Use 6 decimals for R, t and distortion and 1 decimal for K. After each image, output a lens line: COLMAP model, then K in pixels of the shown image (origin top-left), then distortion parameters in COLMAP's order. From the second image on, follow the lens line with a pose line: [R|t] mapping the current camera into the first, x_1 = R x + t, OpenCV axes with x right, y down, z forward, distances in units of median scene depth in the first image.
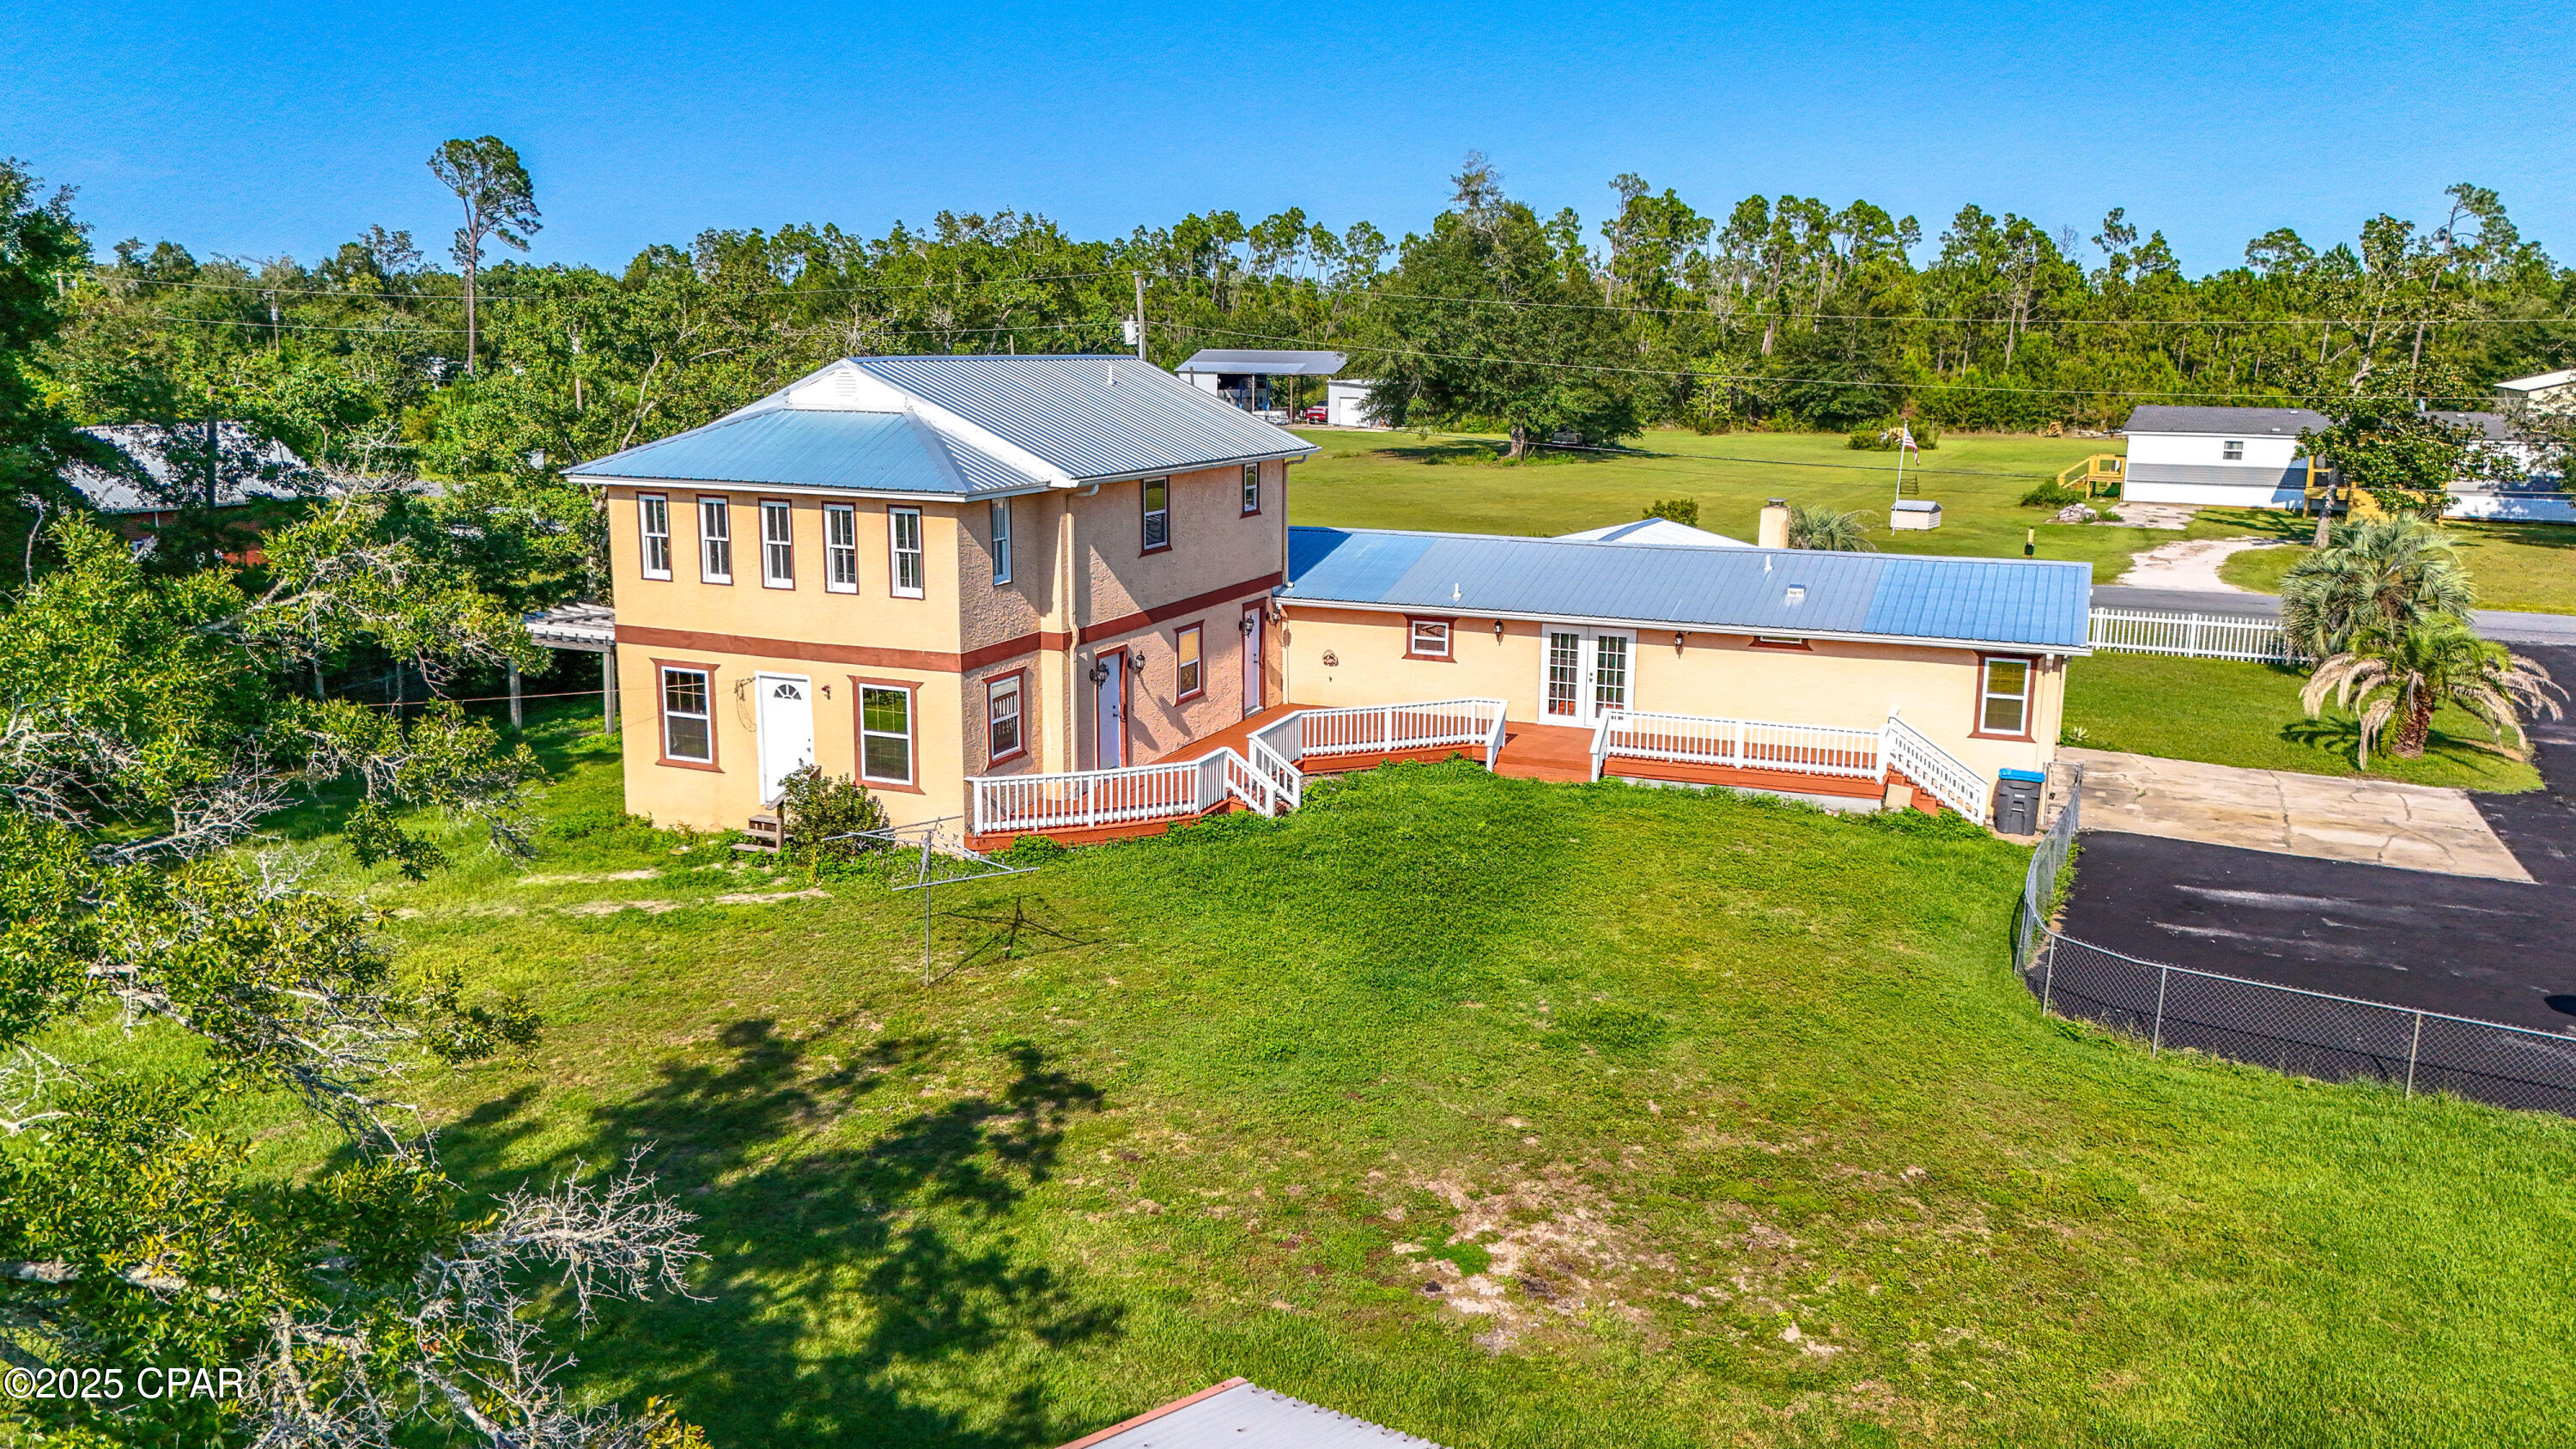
lens RADIAL K [[1892.8, 0, 1288.0], [0, 1892.8, 724.5], [0, 0, 1]] dist [0.101564, -0.154523]
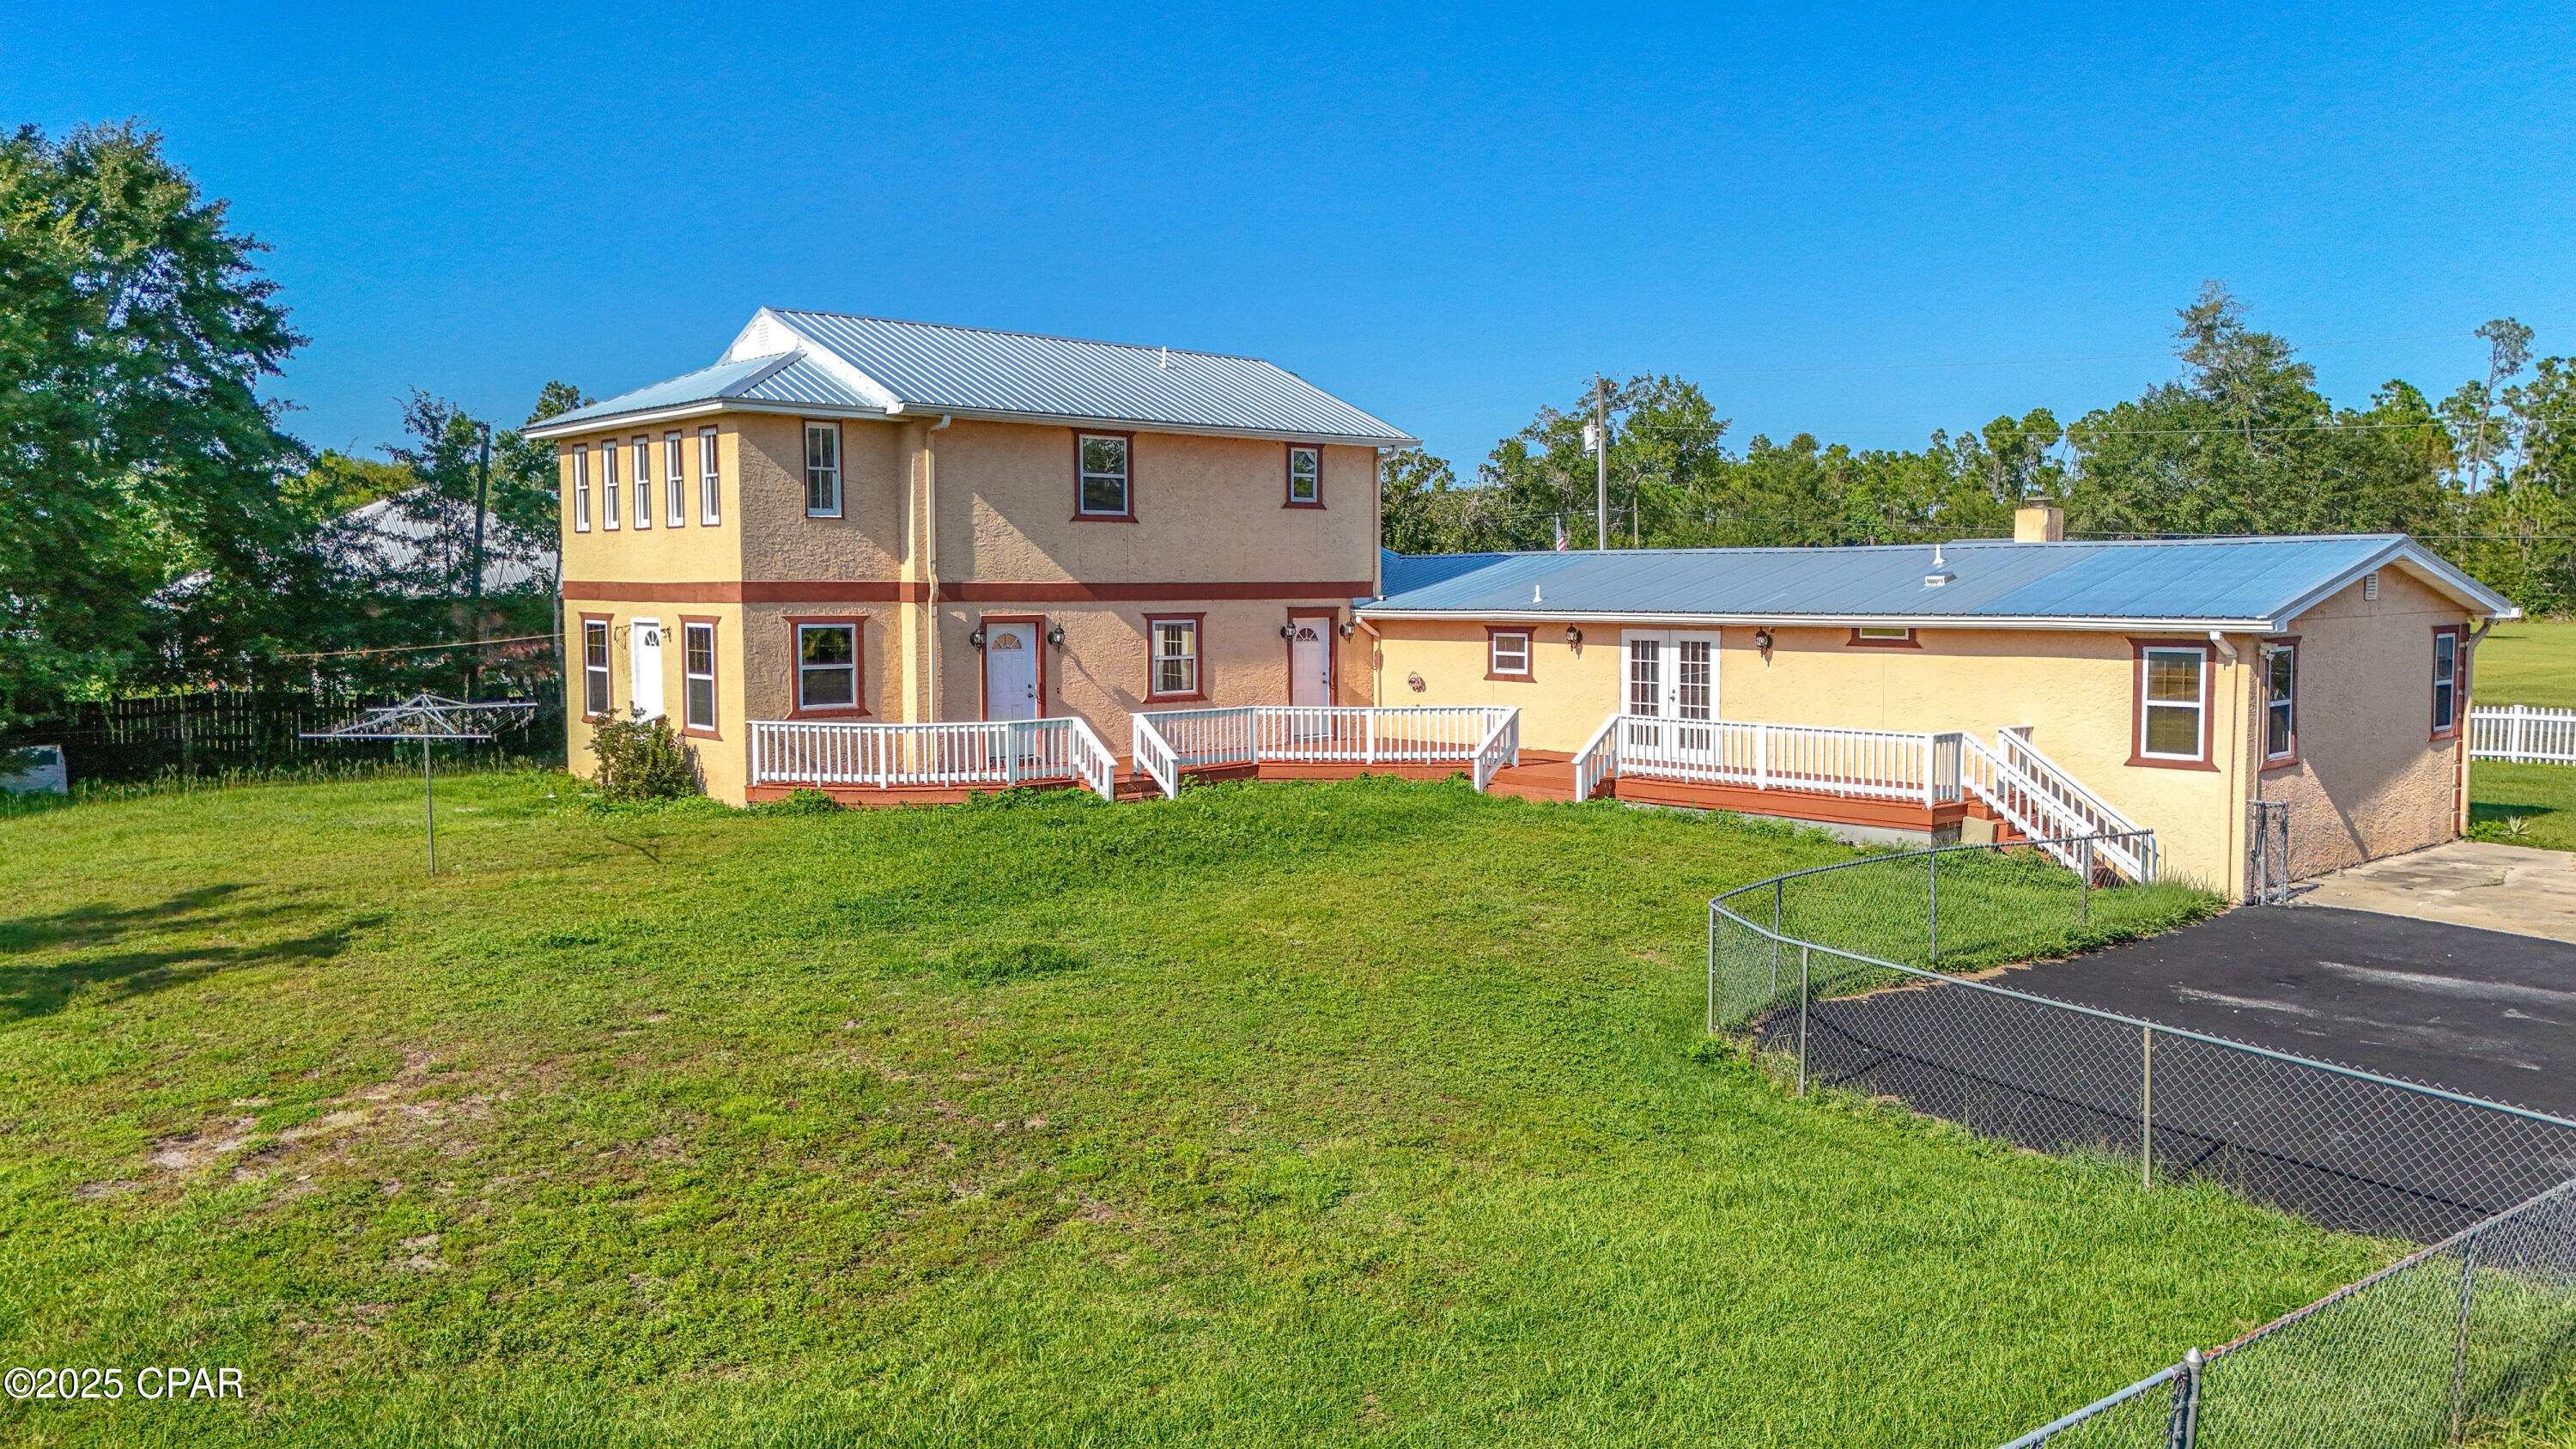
lens RADIAL K [[1897.8, 0, 1288.0], [0, 1897.8, 724.5], [0, 0, 1]] dist [0.070236, -0.066115]
pose [[0.896538, 0.022309, -0.442404, 0.381893], [-0.079243, 0.990698, -0.110629, 0.090575], [0.435821, 0.134241, 0.889966, 0.245186]]
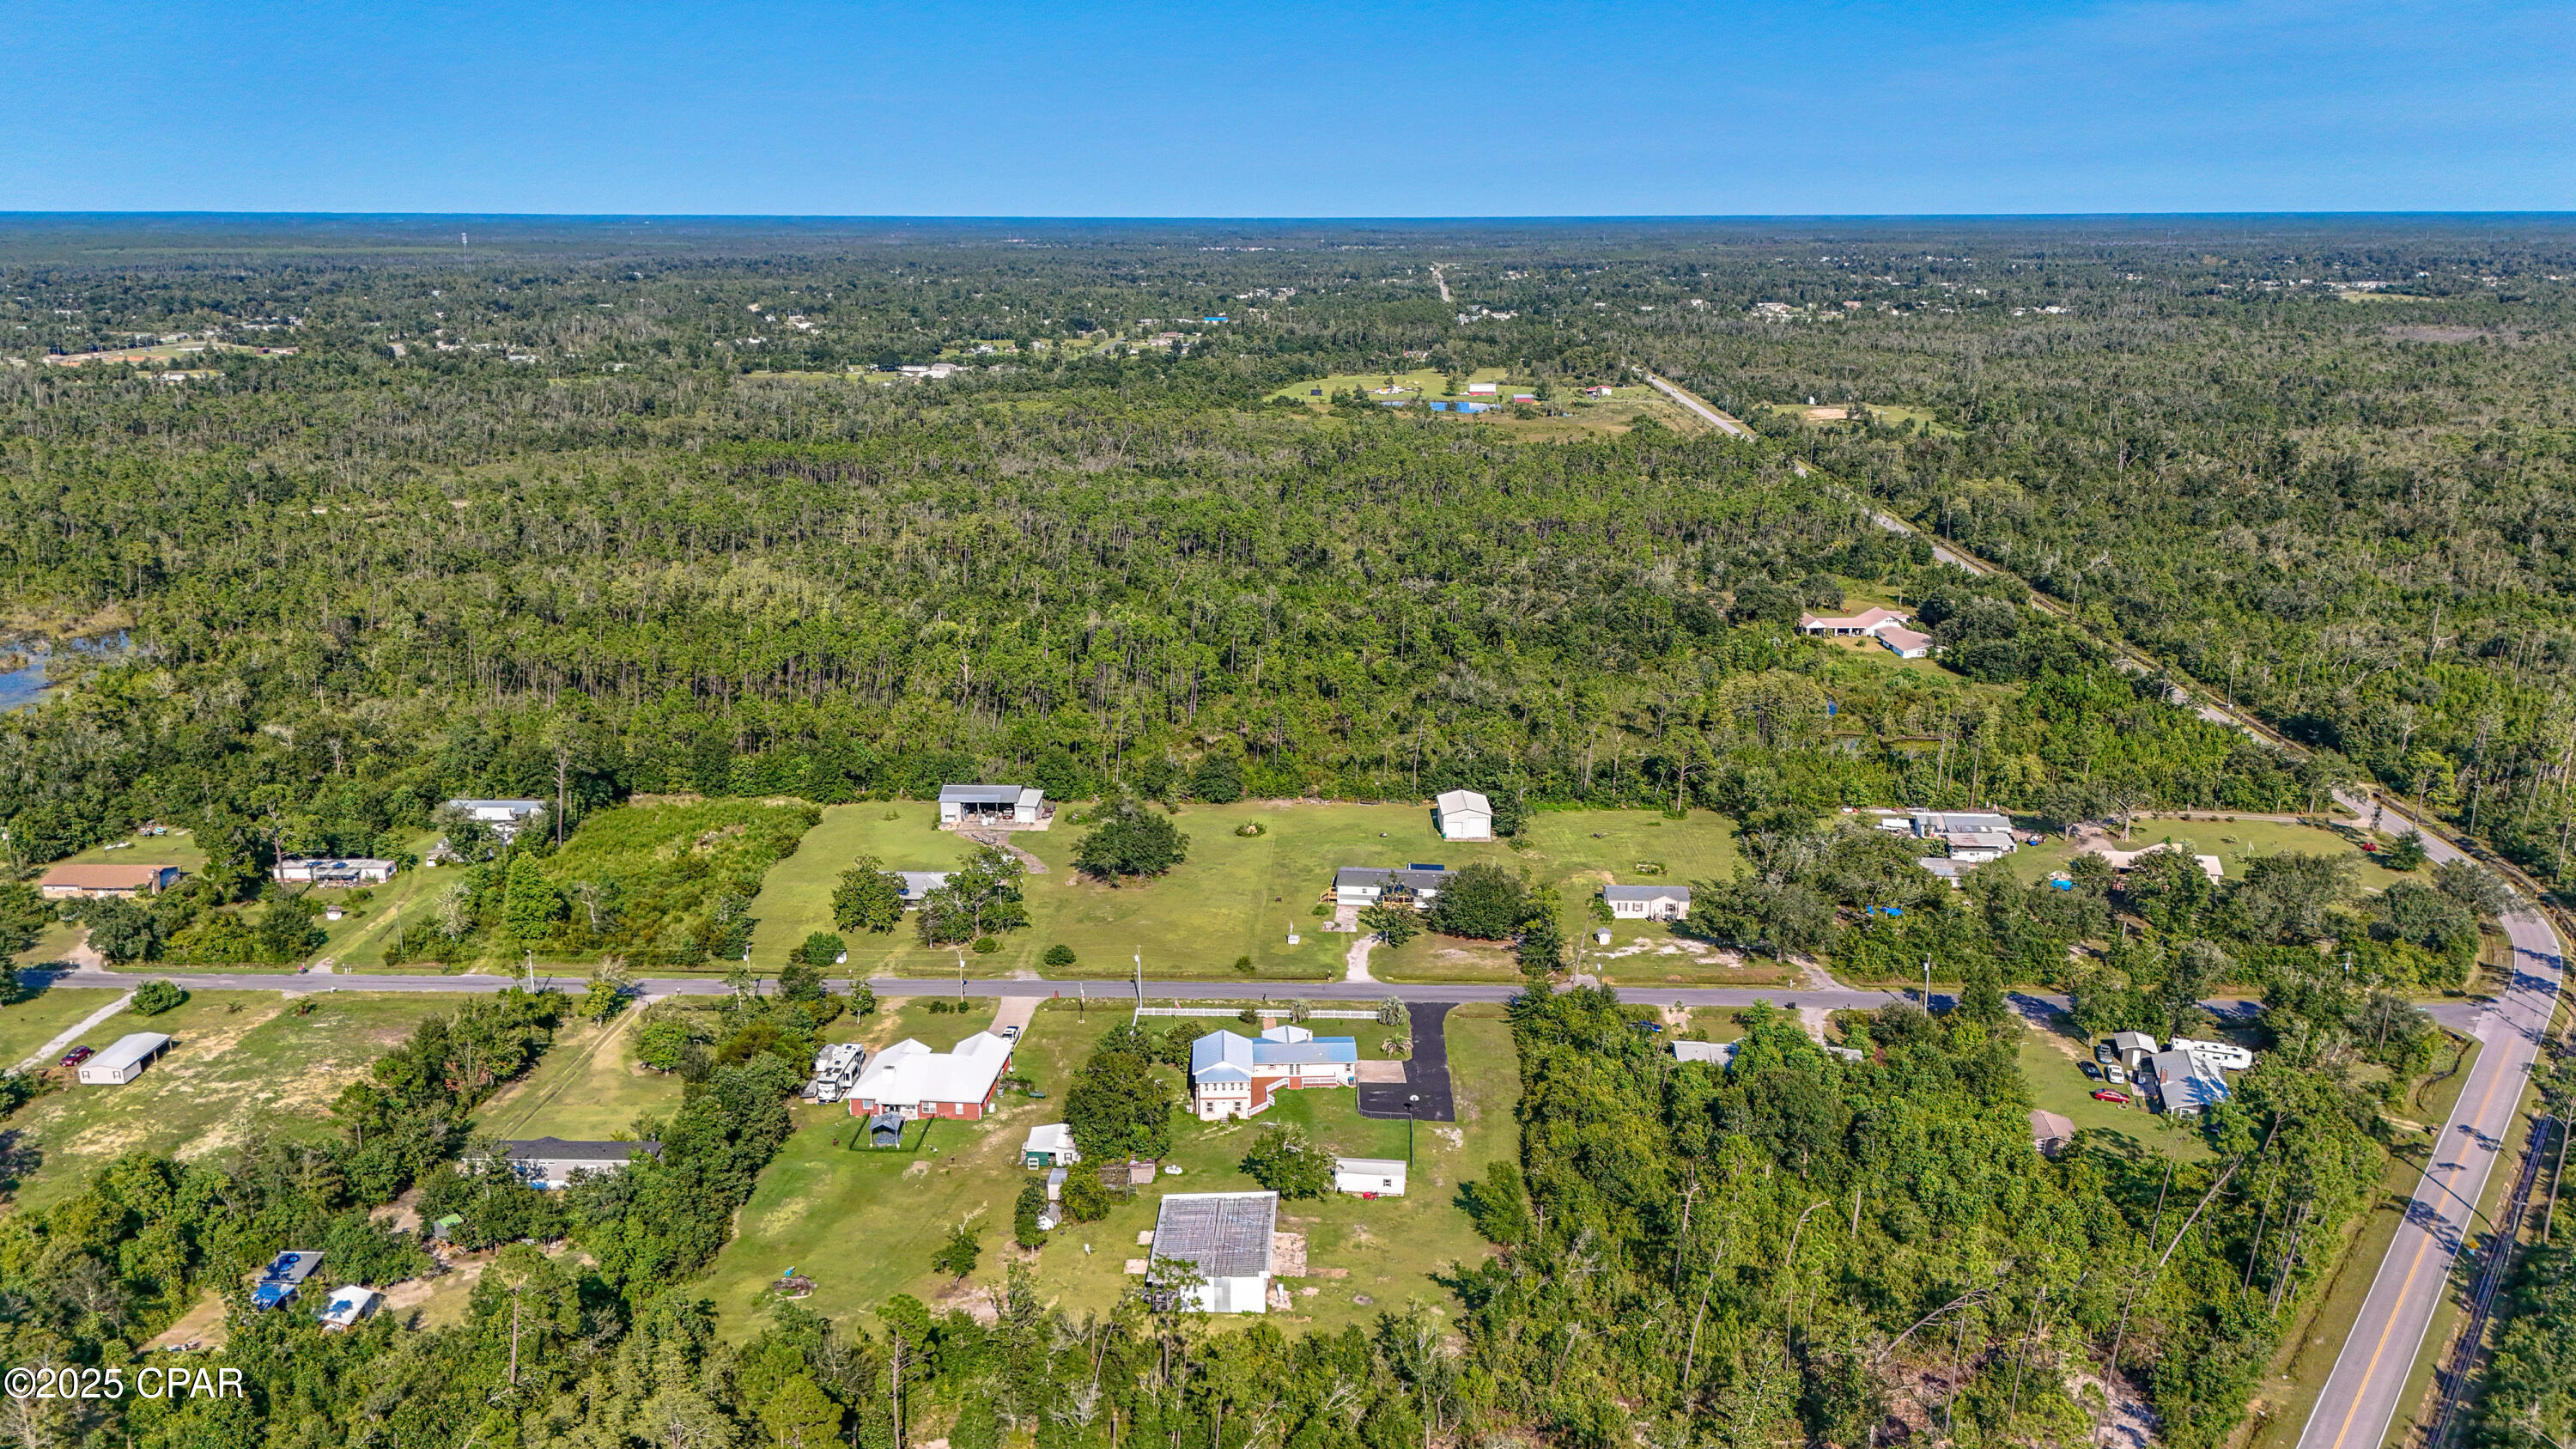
lens RADIAL K [[1897.8, 0, 1288.0], [0, 1897.8, 724.5], [0, 0, 1]] dist [0.070236, -0.066115]
pose [[0.911683, -0.111554, 0.395462, -2.738617], [0.083188, 0.992621, 0.088226, -2.091736], [-0.402385, -0.047536, 0.914235, -5.899623]]
